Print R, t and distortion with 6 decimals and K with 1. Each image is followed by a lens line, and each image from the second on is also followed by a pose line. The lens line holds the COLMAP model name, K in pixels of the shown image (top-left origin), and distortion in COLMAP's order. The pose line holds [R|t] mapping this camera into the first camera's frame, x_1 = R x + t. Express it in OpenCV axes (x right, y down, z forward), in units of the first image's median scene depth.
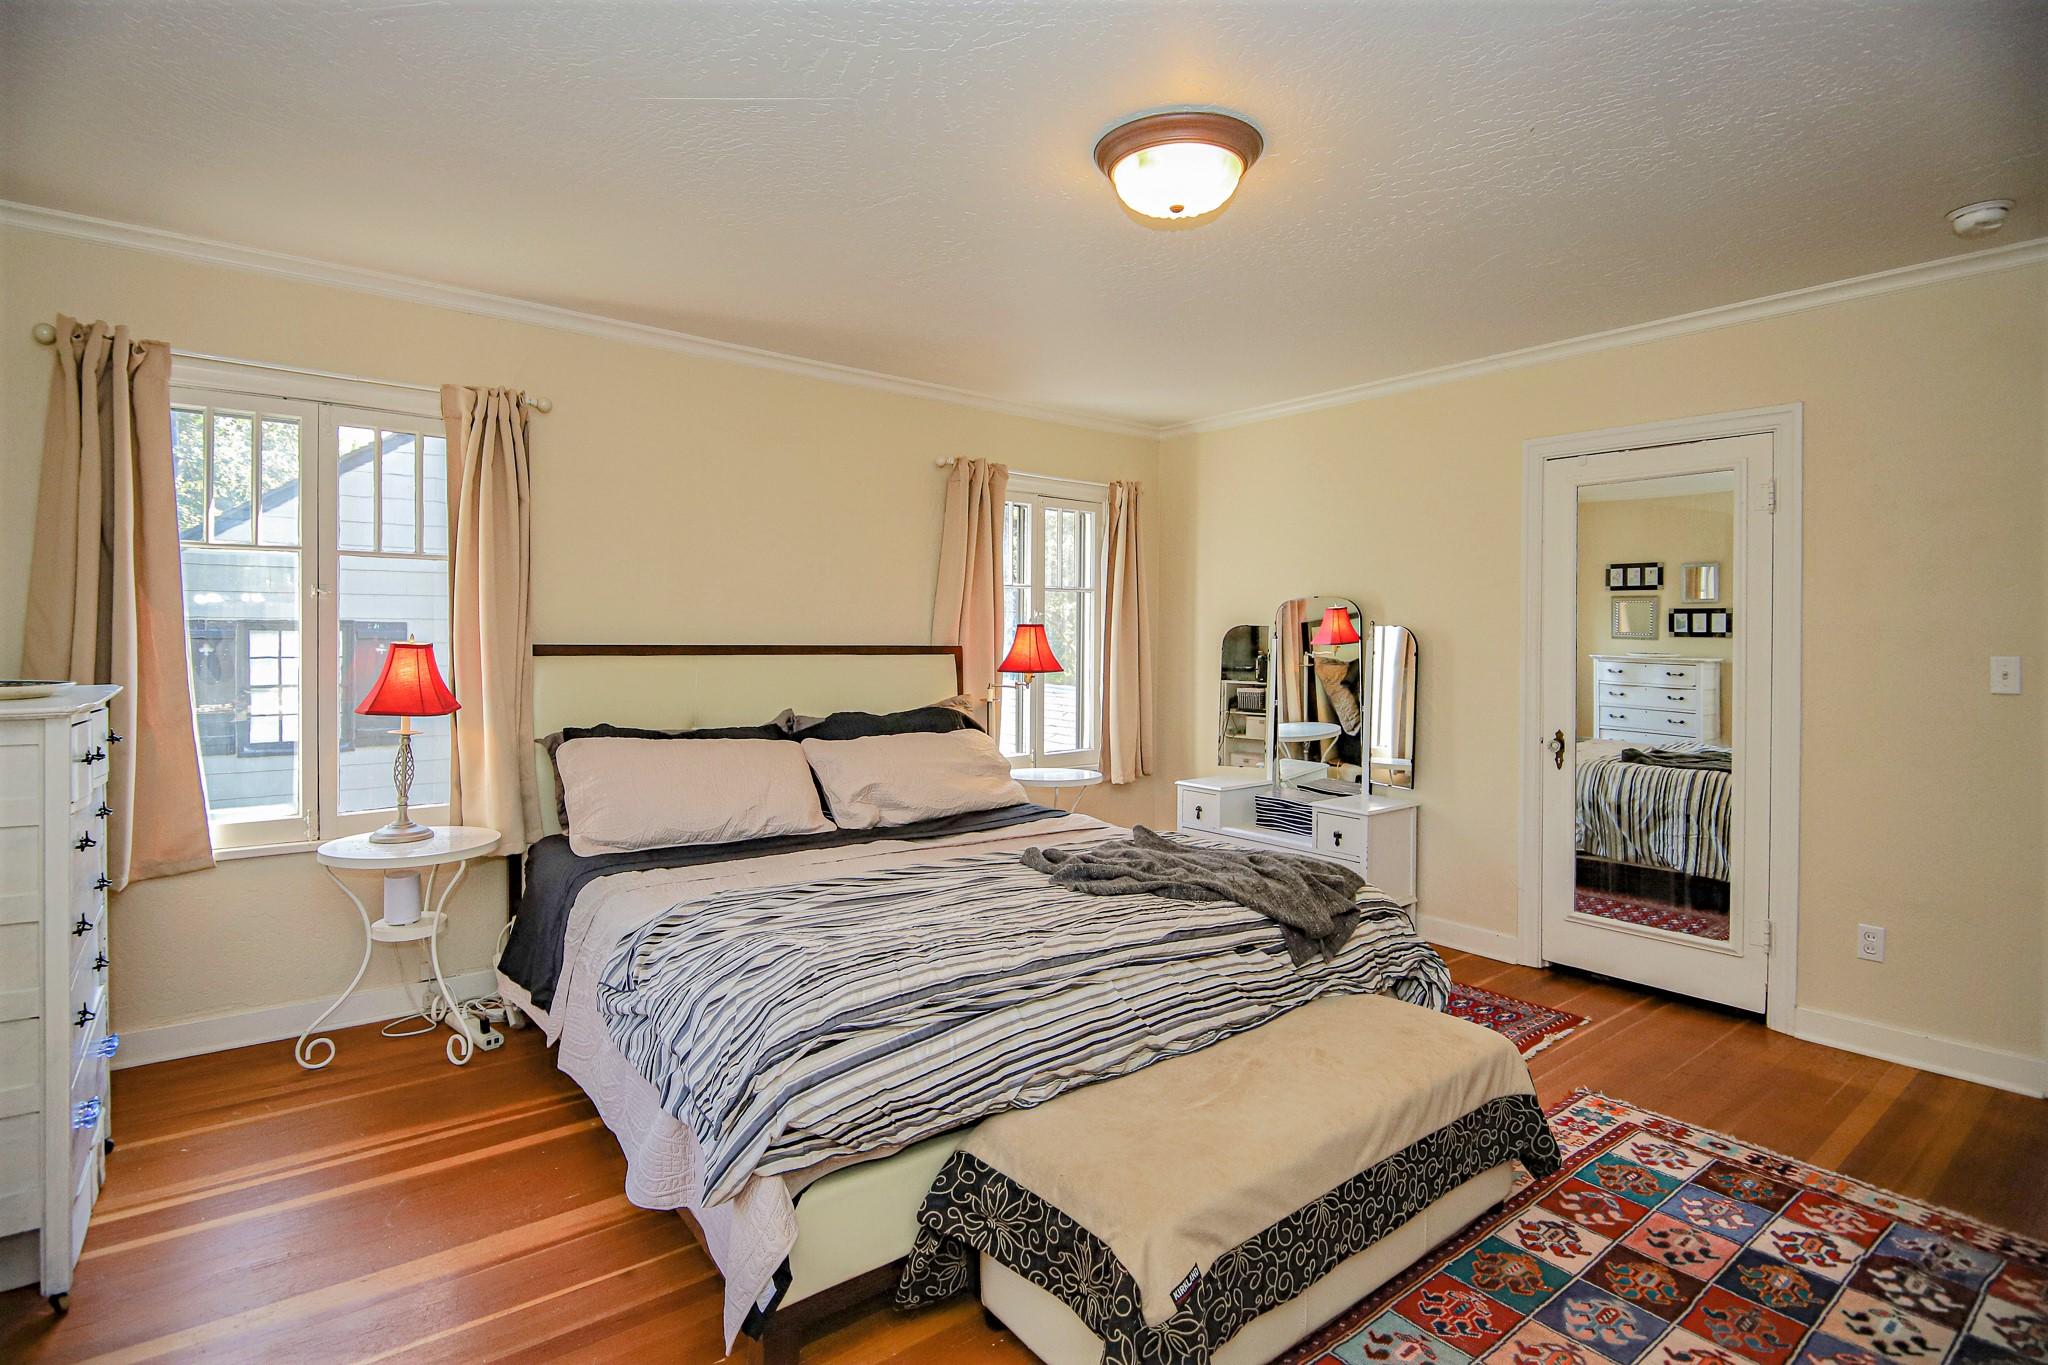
lens RADIAL K [[1016.9, 0, 1024.1], [0, 1016.9, 633.8], [0, 0, 1]] dist [0.019522, -0.000390]
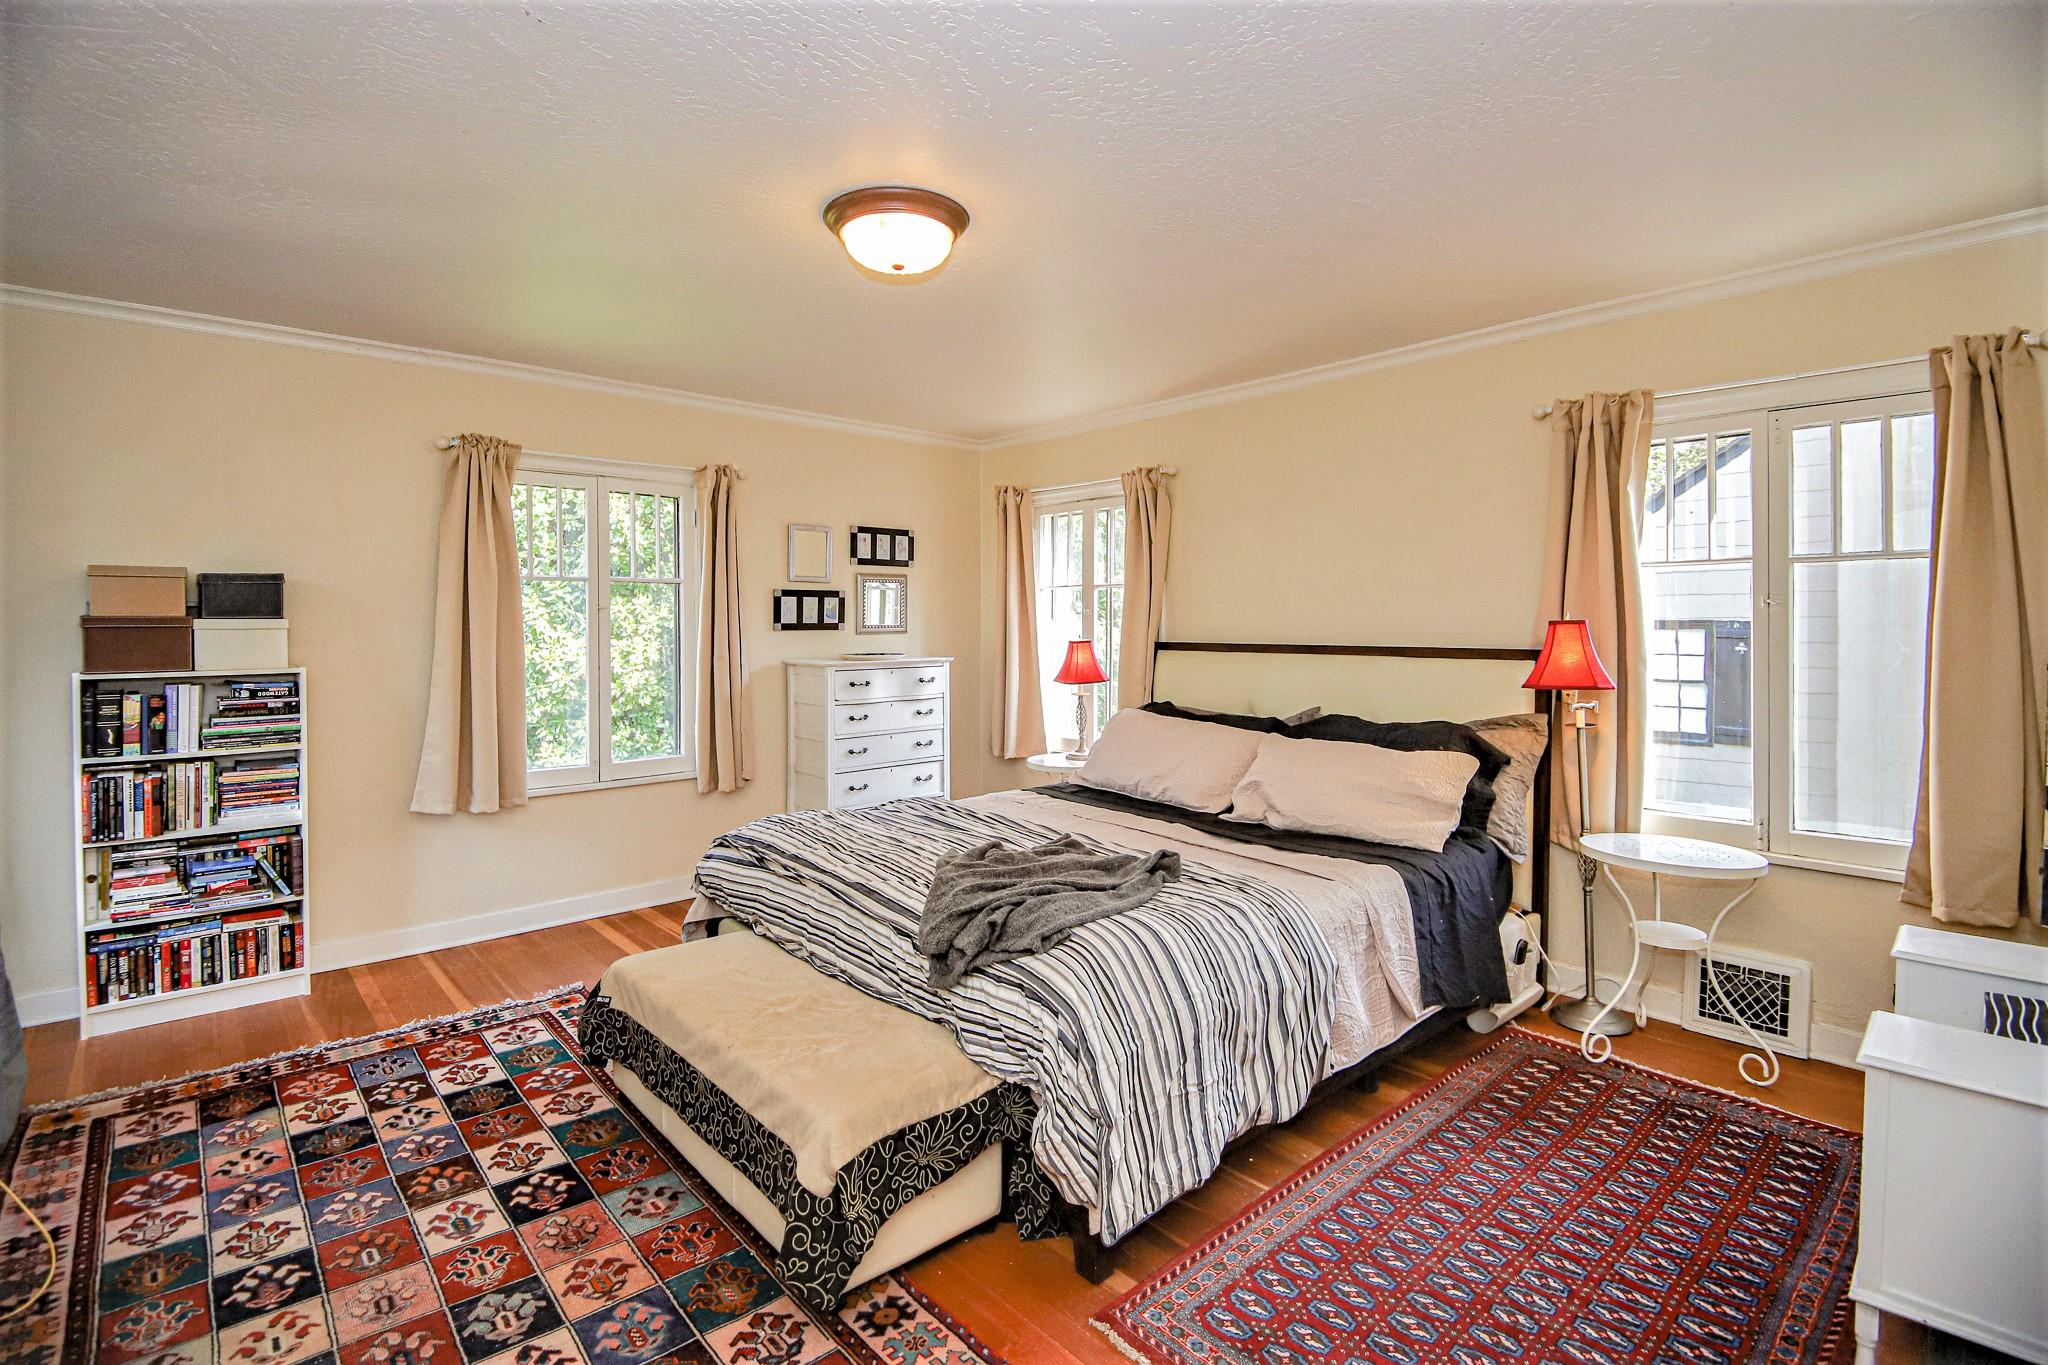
lens RADIAL K [[956.6, 0, 1024.5], [0, 956.6, 635.8], [0, 0, 1]] dist [-0.000394, 0.000165]
pose [[0.064271, -0.000447, -0.997932, 1.219679], [-0.006074, 0.999981, -0.000840, 0.003937], [0.997914, 0.006116, 0.064268, 1.070909]]
